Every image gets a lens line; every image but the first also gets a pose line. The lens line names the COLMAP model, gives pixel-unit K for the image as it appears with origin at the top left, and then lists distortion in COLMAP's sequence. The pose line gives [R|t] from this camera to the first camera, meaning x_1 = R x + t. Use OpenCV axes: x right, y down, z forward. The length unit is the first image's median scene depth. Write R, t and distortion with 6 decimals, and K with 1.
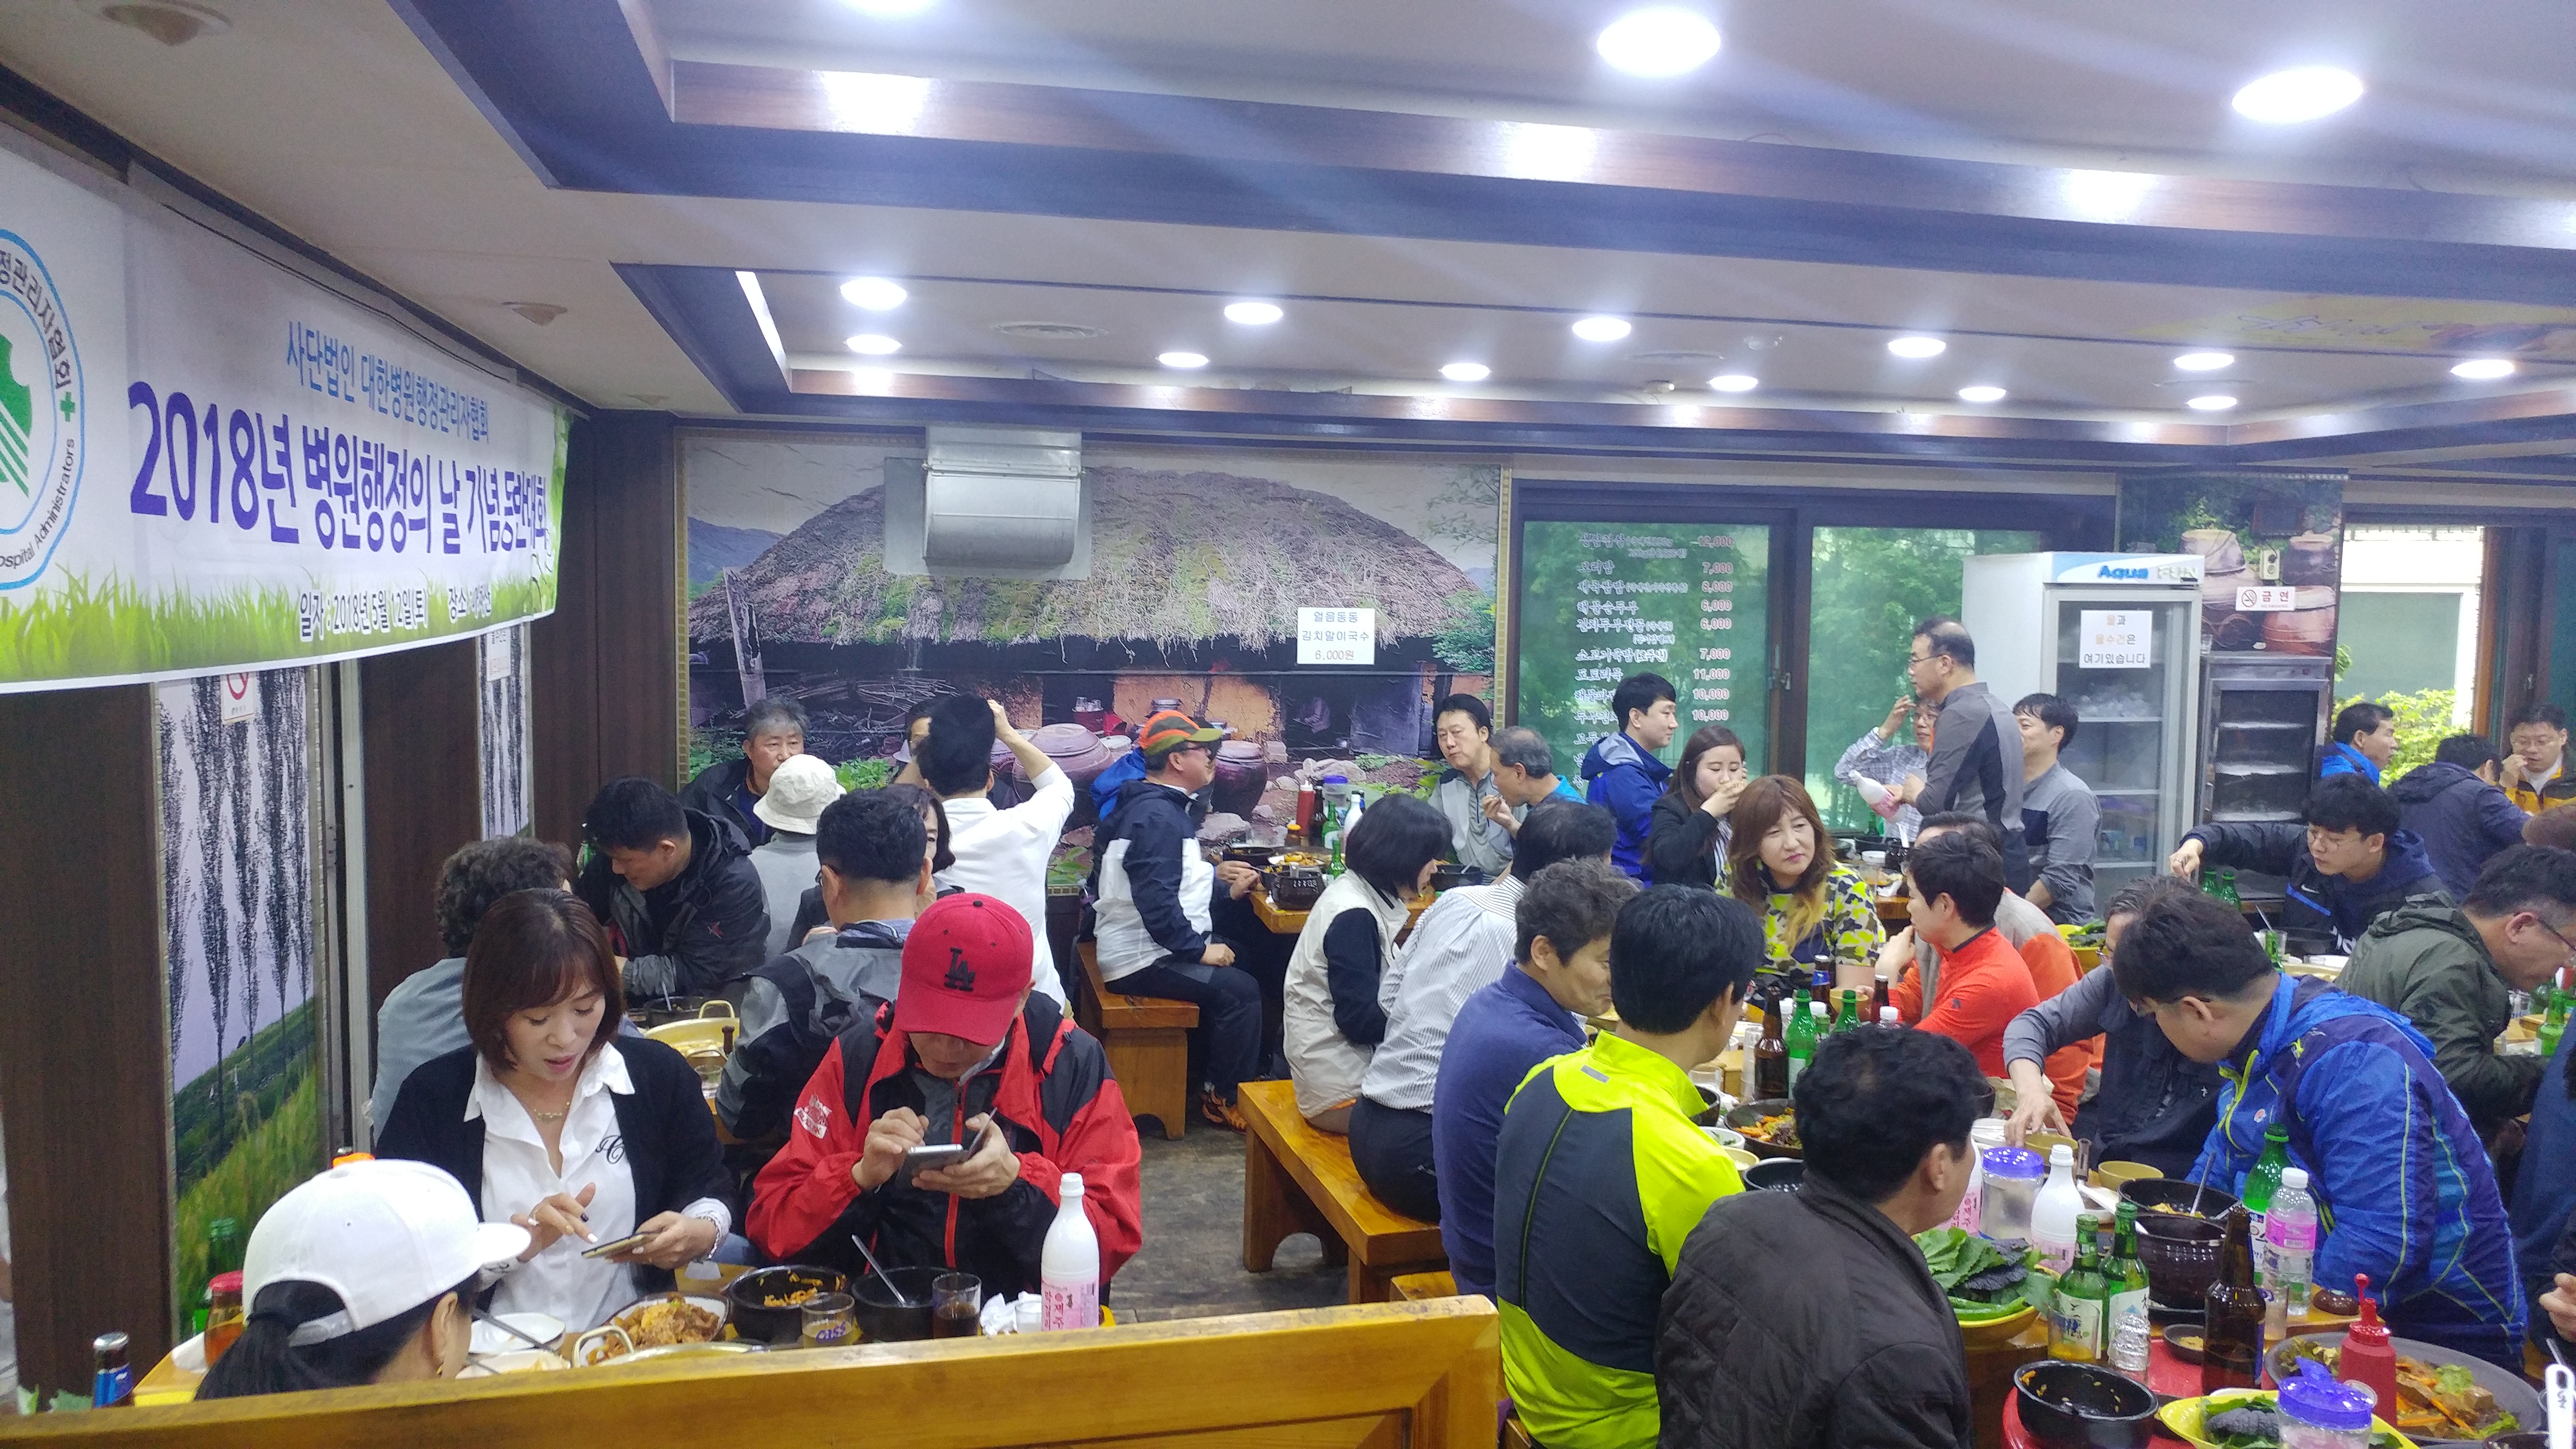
lens RADIAL K [[1877.4, 0, 1287.4], [0, 1877.4, 722.5], [0, 0, 1]] dist [-0.010654, -0.001275]
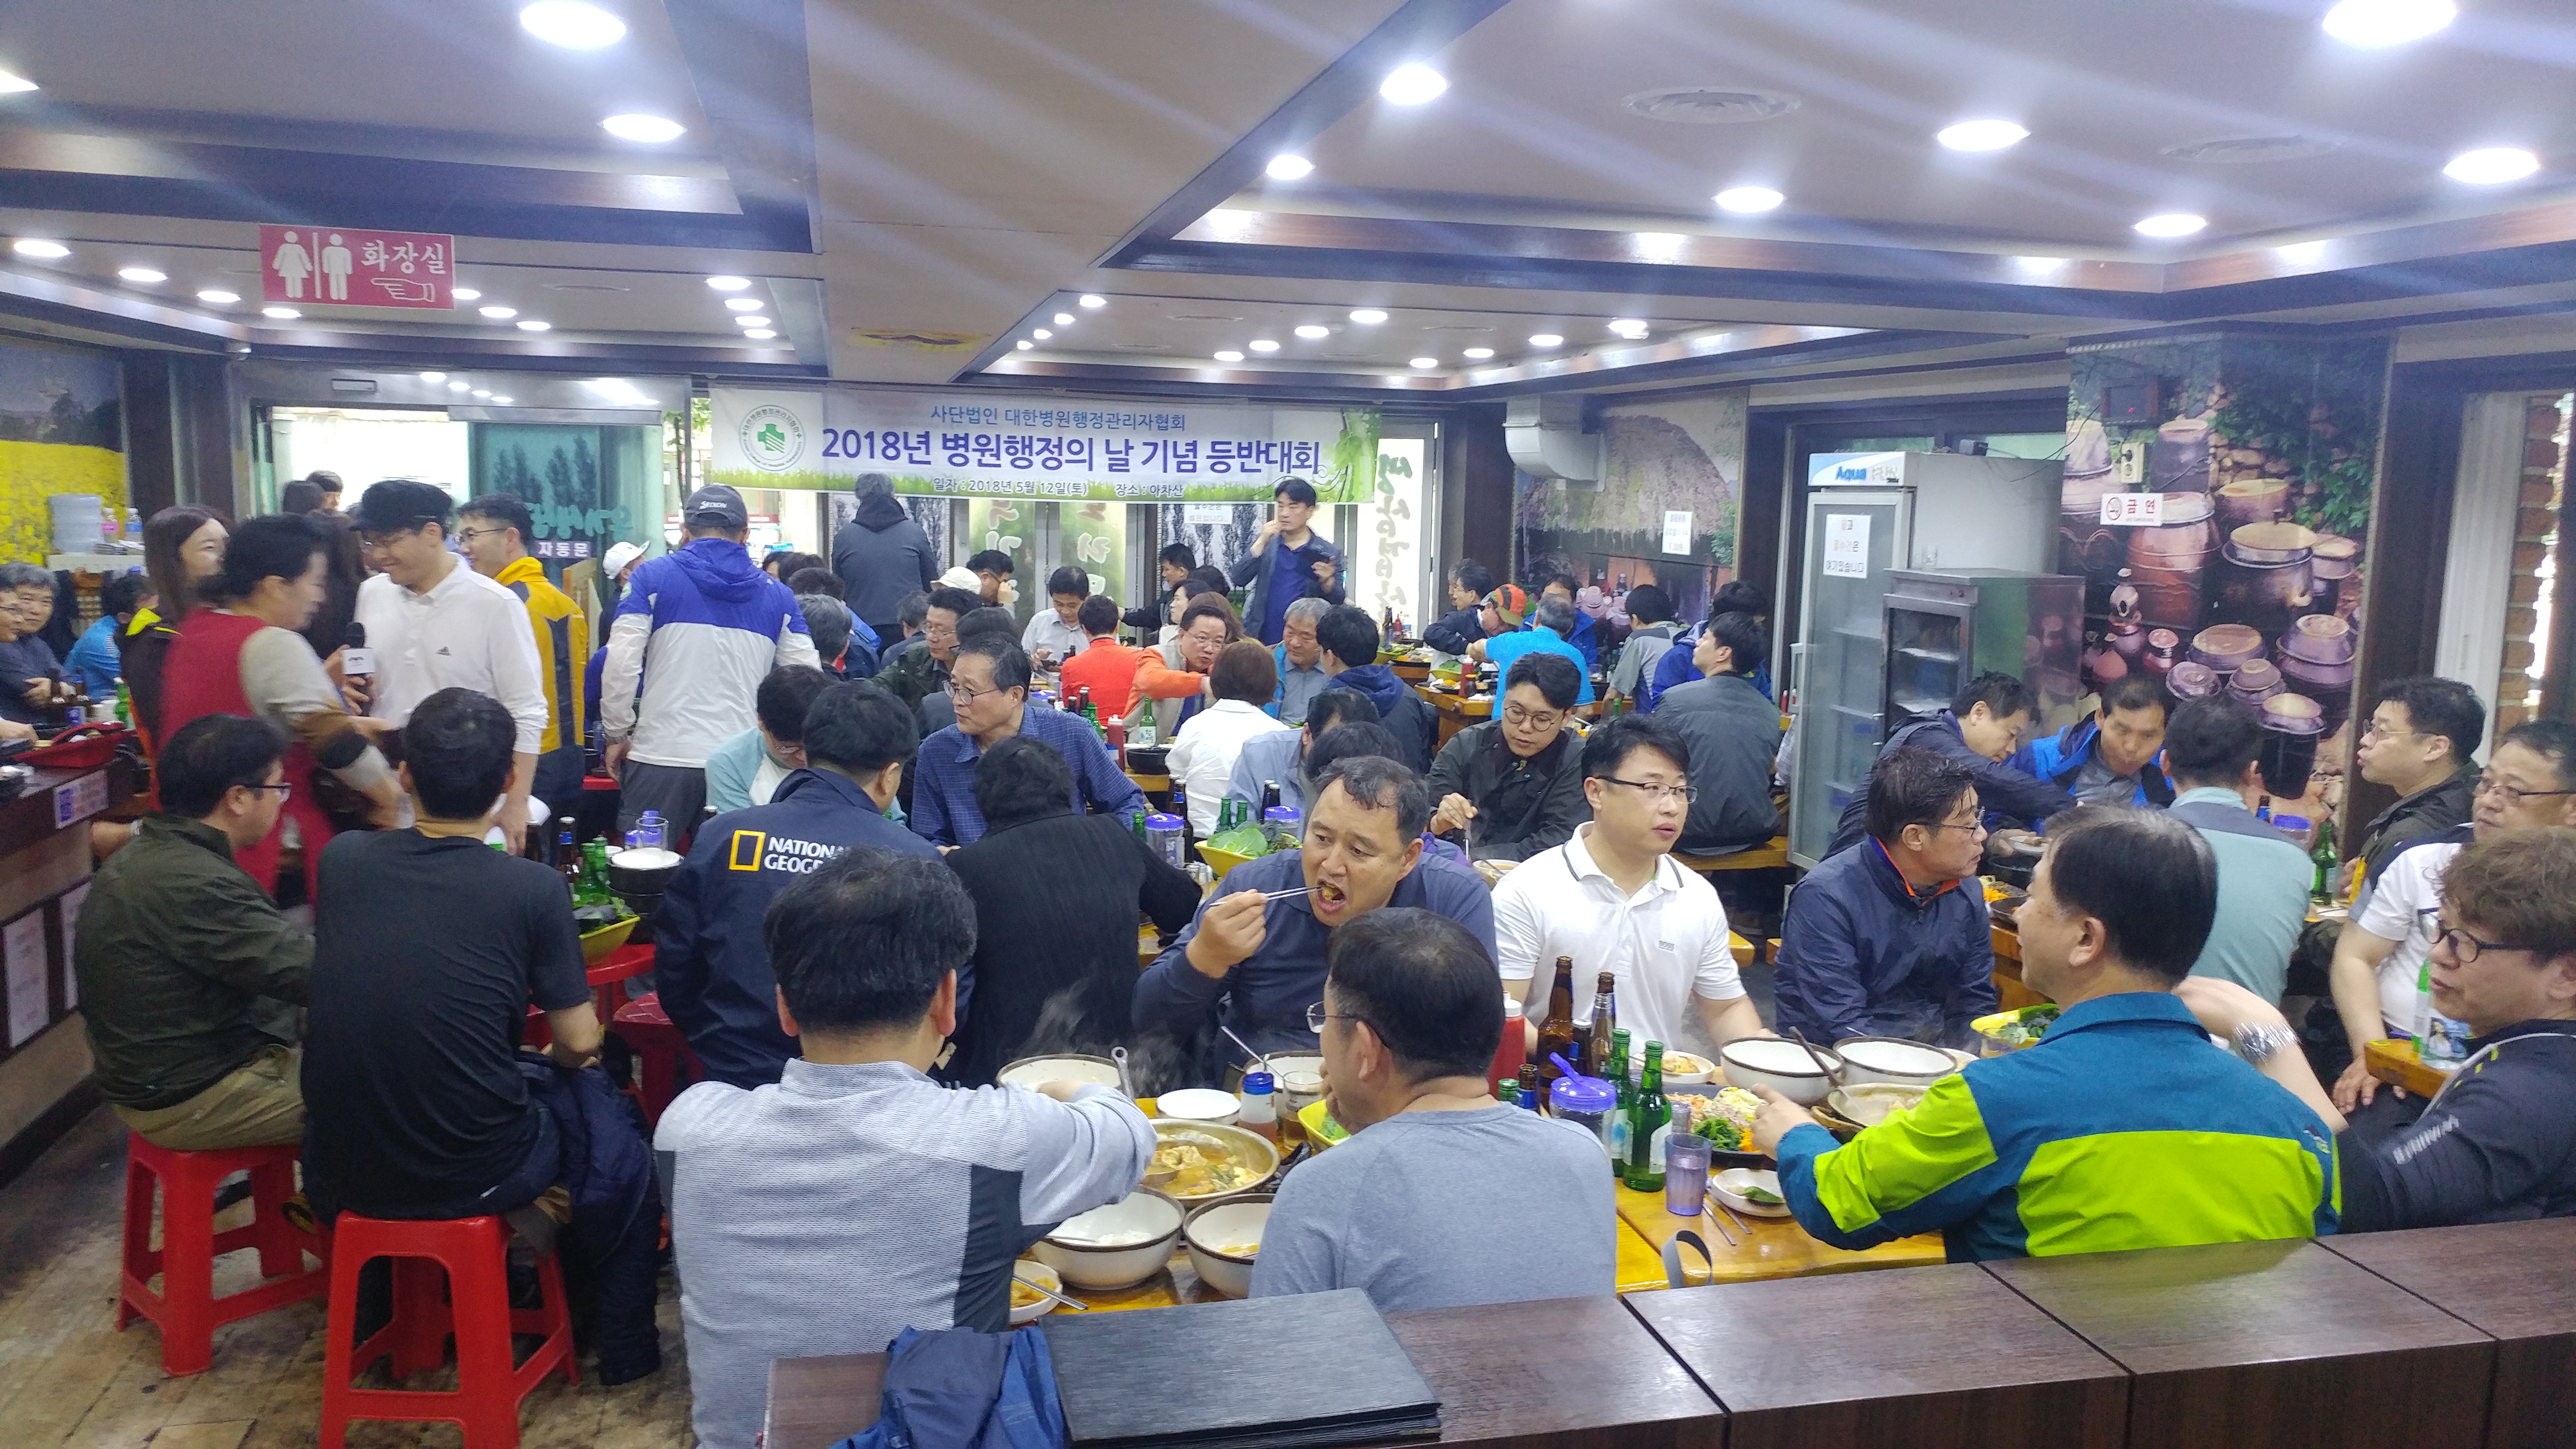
lens RADIAL K [[1877.4, 0, 1287.4], [0, 1877.4, 726.9], [0, 0, 1]] dist [-0.010654, -0.001275]
pose [[0.013372, 0.115471, -0.993221, 1.278483], [-0.104802, 0.988001, 0.113453, -0.029742], [0.994403, 0.102574, 0.025313, 0.656036]]
